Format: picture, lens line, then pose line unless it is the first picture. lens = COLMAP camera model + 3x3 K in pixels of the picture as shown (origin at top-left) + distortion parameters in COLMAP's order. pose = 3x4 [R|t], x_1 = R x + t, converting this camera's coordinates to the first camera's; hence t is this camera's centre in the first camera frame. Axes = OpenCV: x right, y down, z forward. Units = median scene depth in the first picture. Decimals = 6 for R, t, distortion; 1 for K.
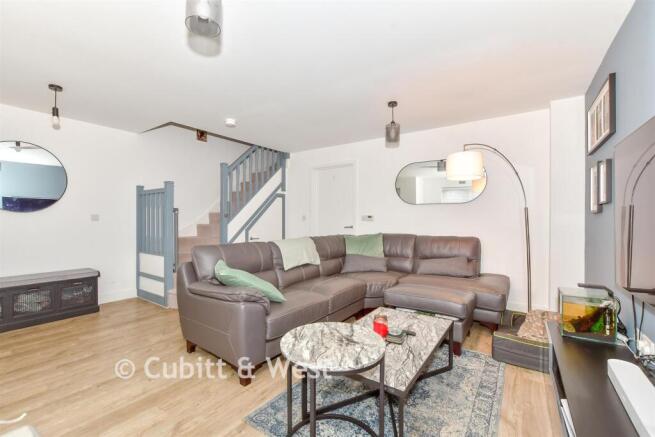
lens RADIAL K [[287.8, 0, 320.4], [0, 287.8, 218.6], [0, 0, 1]] dist [-0.003168, -0.000333]
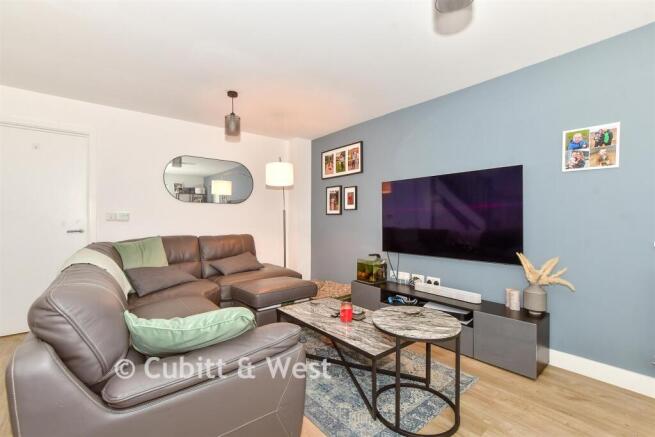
lens RADIAL K [[287.8, 0, 320.4], [0, 287.8, 218.6], [0, 0, 1]] dist [-0.003168, -0.000333]
pose [[0.280332, 0.000469, 0.959903, -0.558035], [-0.004713, 0.999988, 0.000888, -0.000695], [-0.959892, -0.004773, 0.280331, 0.467489]]
